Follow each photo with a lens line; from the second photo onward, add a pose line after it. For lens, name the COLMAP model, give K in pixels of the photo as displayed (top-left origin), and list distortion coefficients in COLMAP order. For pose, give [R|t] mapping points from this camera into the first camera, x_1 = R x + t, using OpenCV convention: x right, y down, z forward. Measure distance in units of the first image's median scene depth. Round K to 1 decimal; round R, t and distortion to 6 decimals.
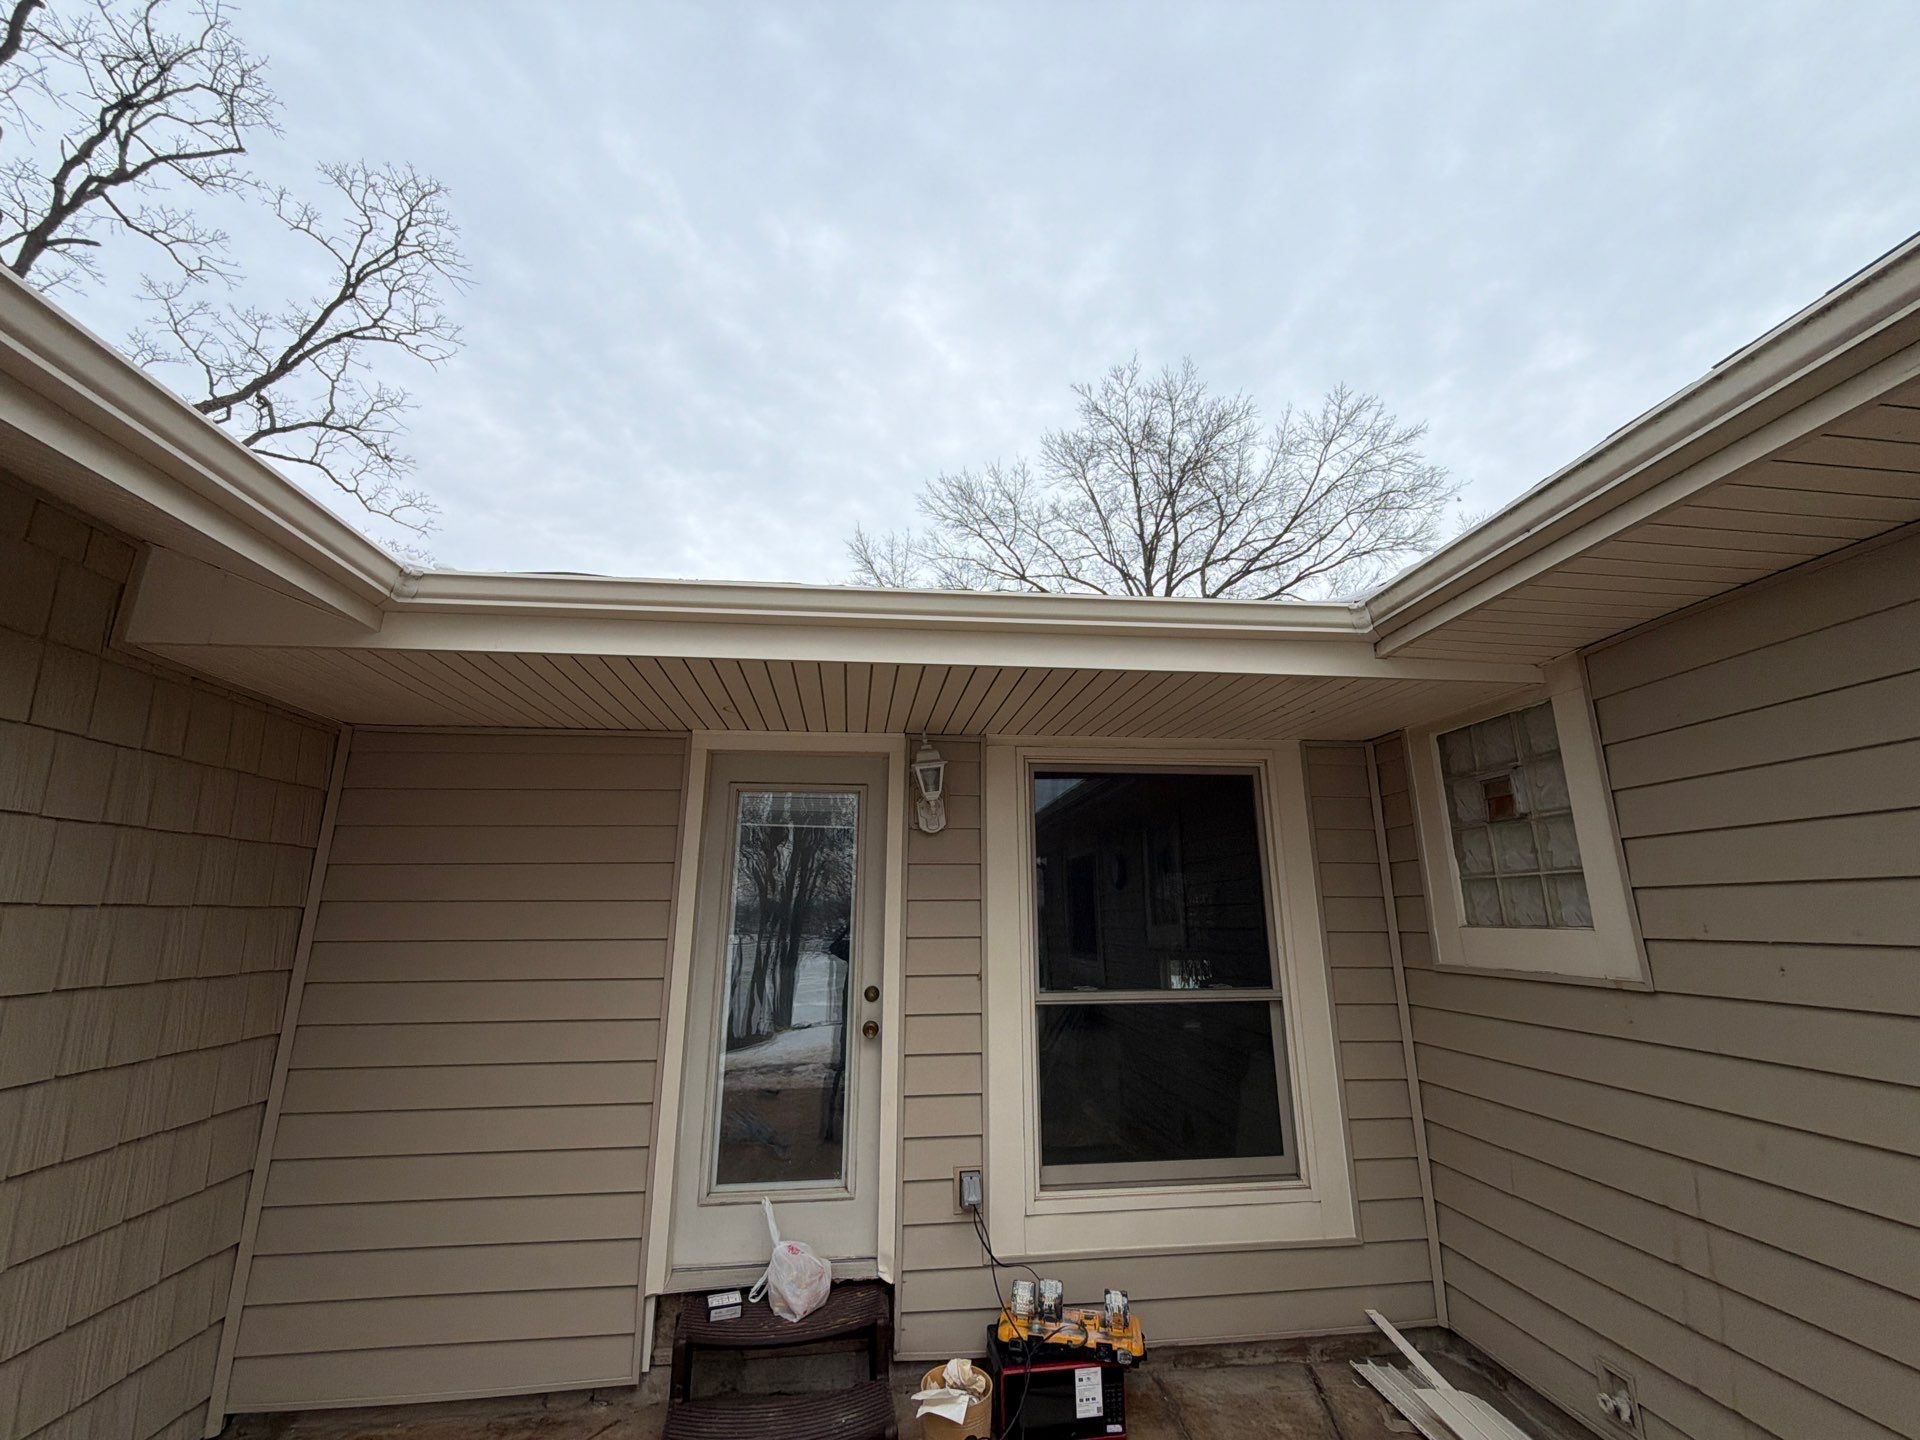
lens RADIAL K [[749.3, 0, 955.5], [0, 749.3, 727.9], [0, 0, 1]] dist [0.001585, 0.000181]
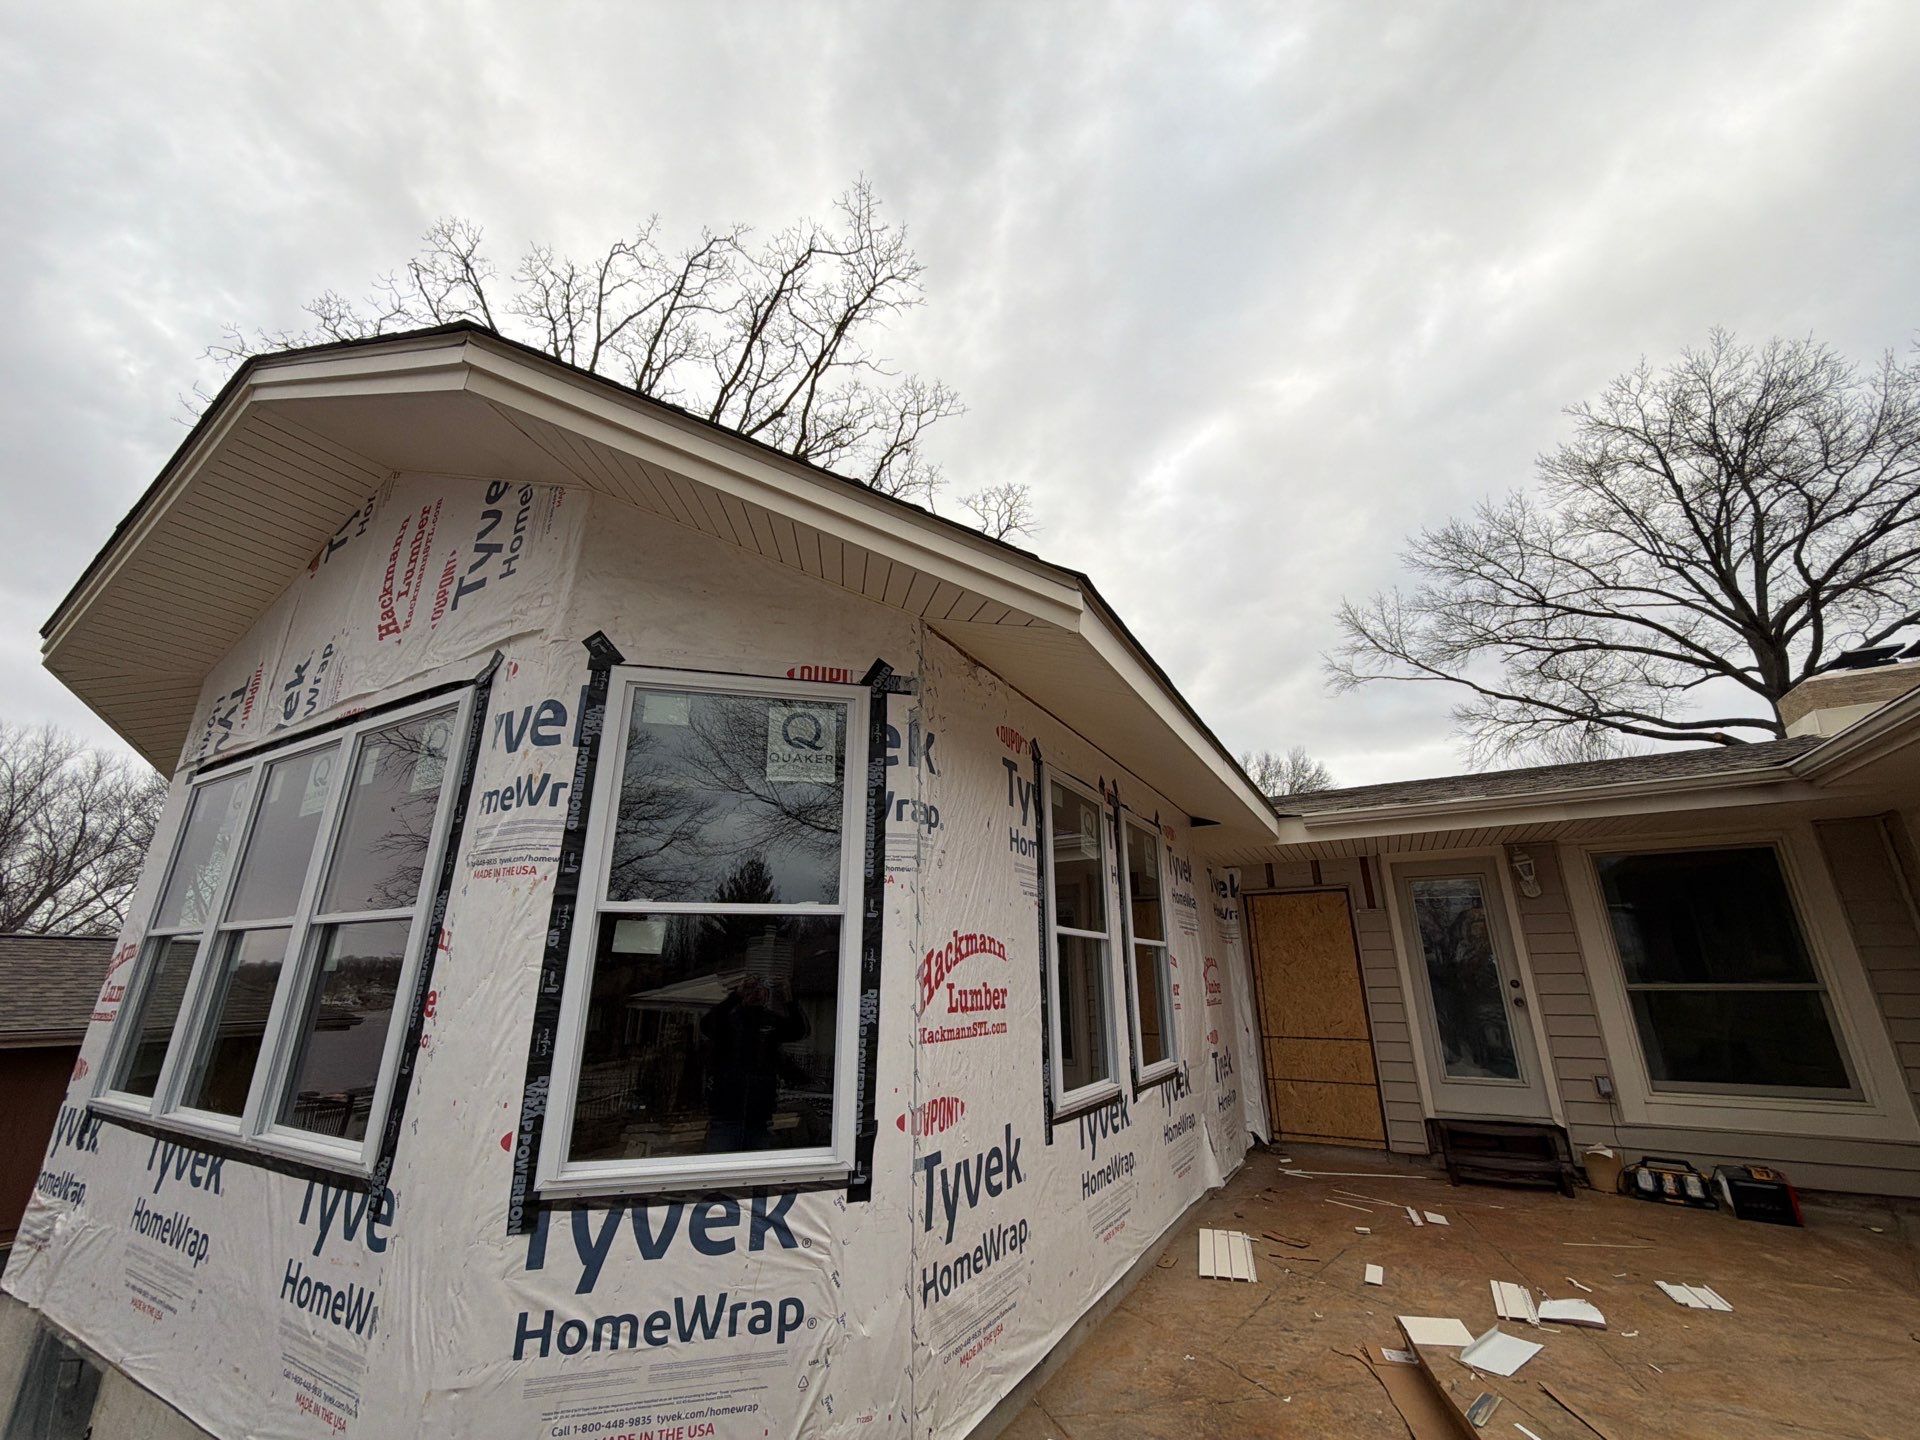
lens RADIAL K [[759.9, 0, 966.0], [0, 759.9, 718.6], [0, 0, 1]] dist [0.008093, -0.004577]
pose [[0.817441, -0.186954, -0.544829, -0.066453], [0.139900, 0.981980, -0.127058, -0.249365], [0.558765, 0.027641, 0.828865, -1.357292]]
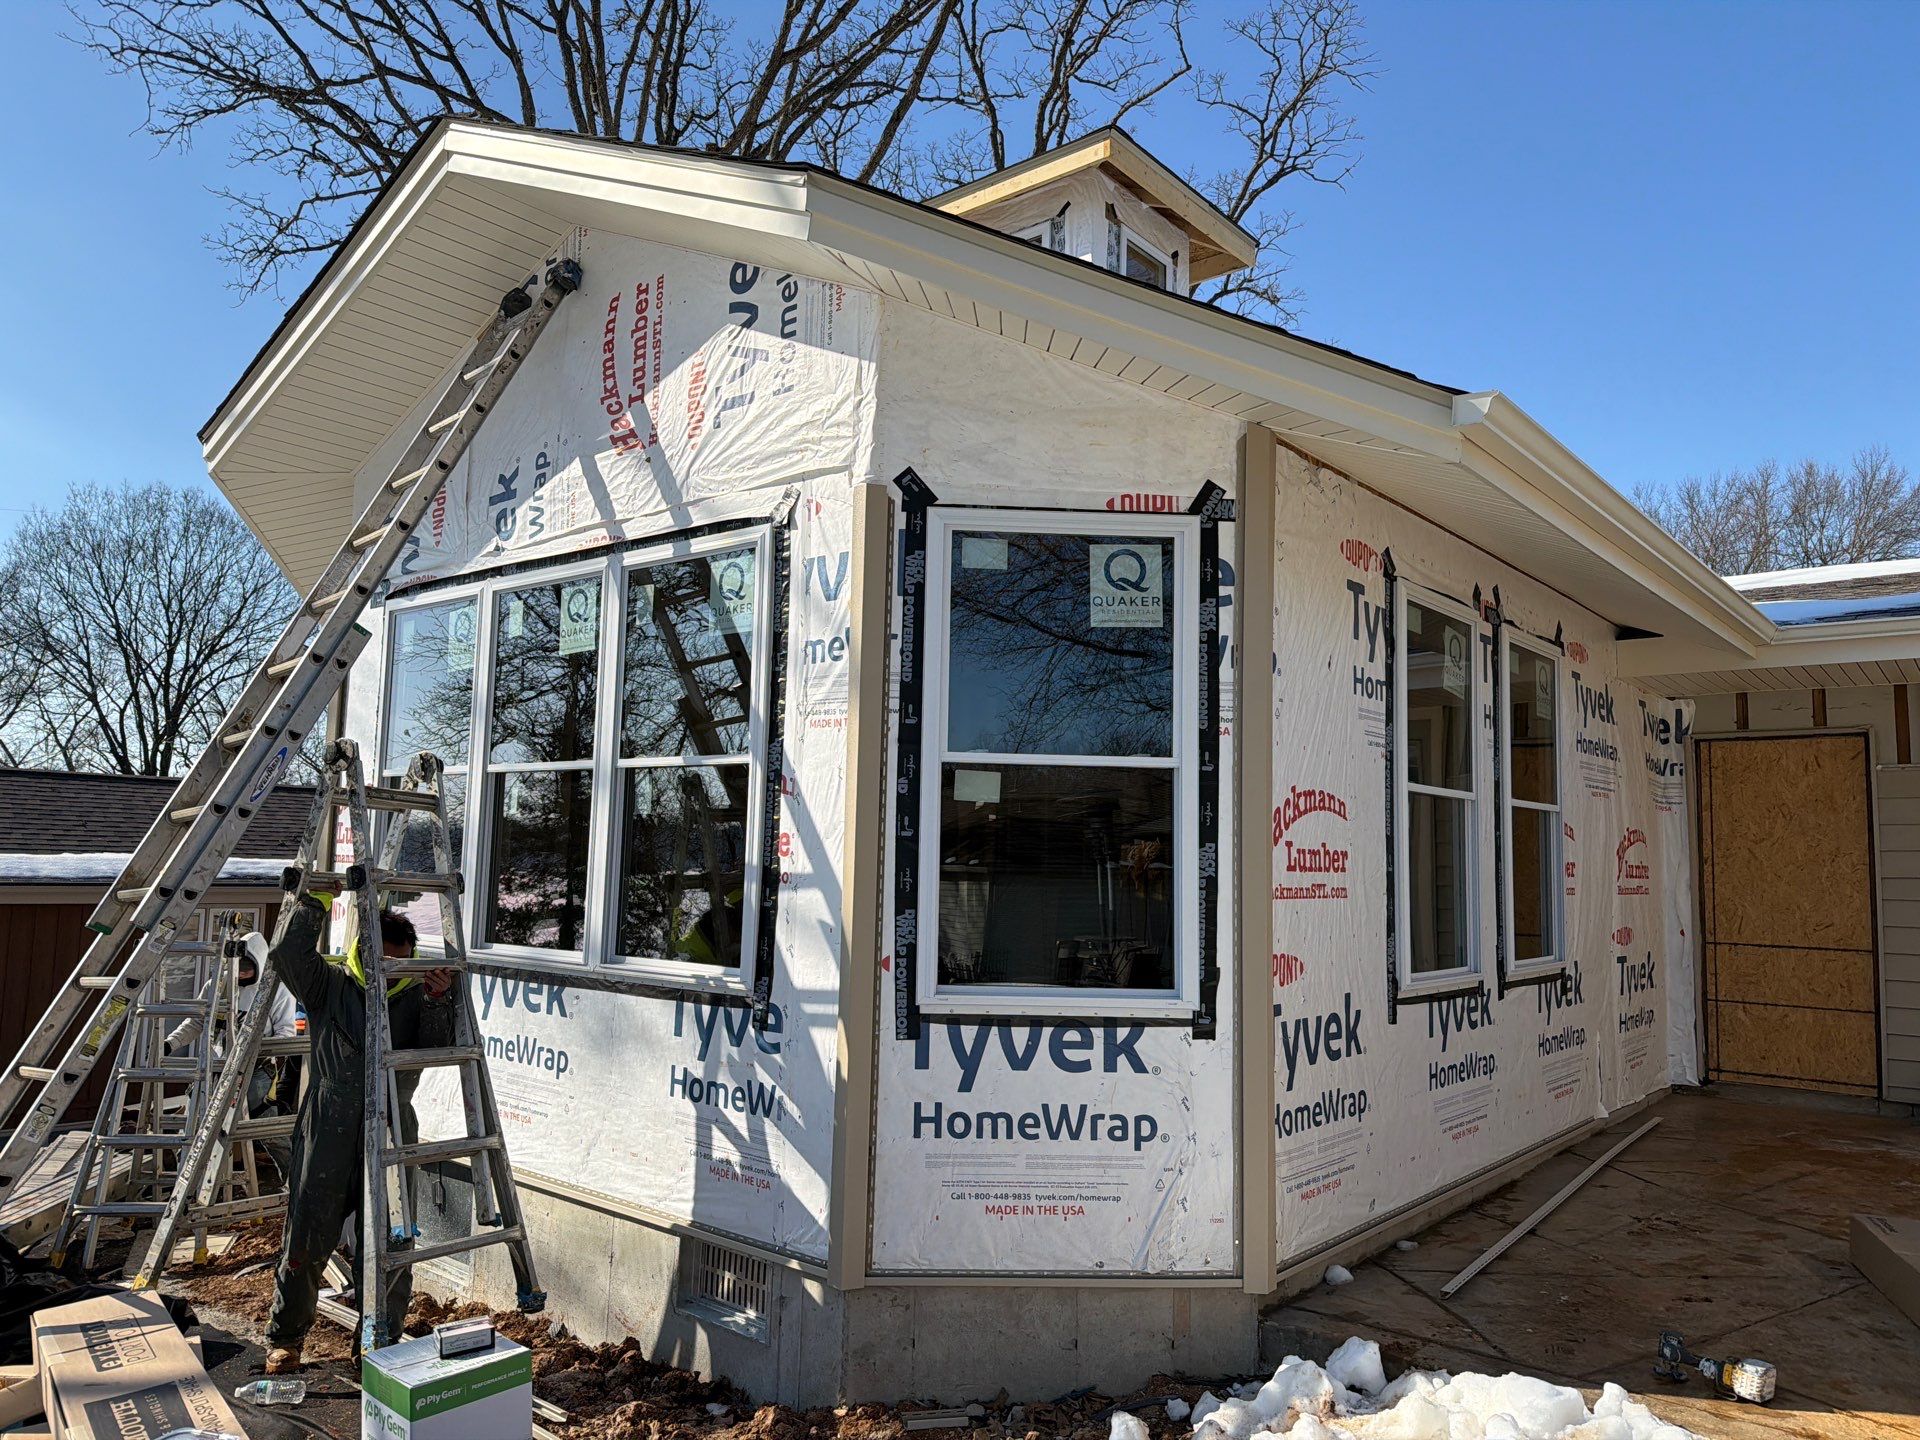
lens RADIAL K [[1335.7, 0, 966.1], [0, 1335.7, 712.6], [0, 0, 1]] dist [0.096291, -0.118359]
pose [[0.701031, -0.057332, -0.710823, 0.160113], [0.146691, 0.987040, 0.065060, -0.339293], [0.697881, -0.149880, 0.700356, -1.839667]]
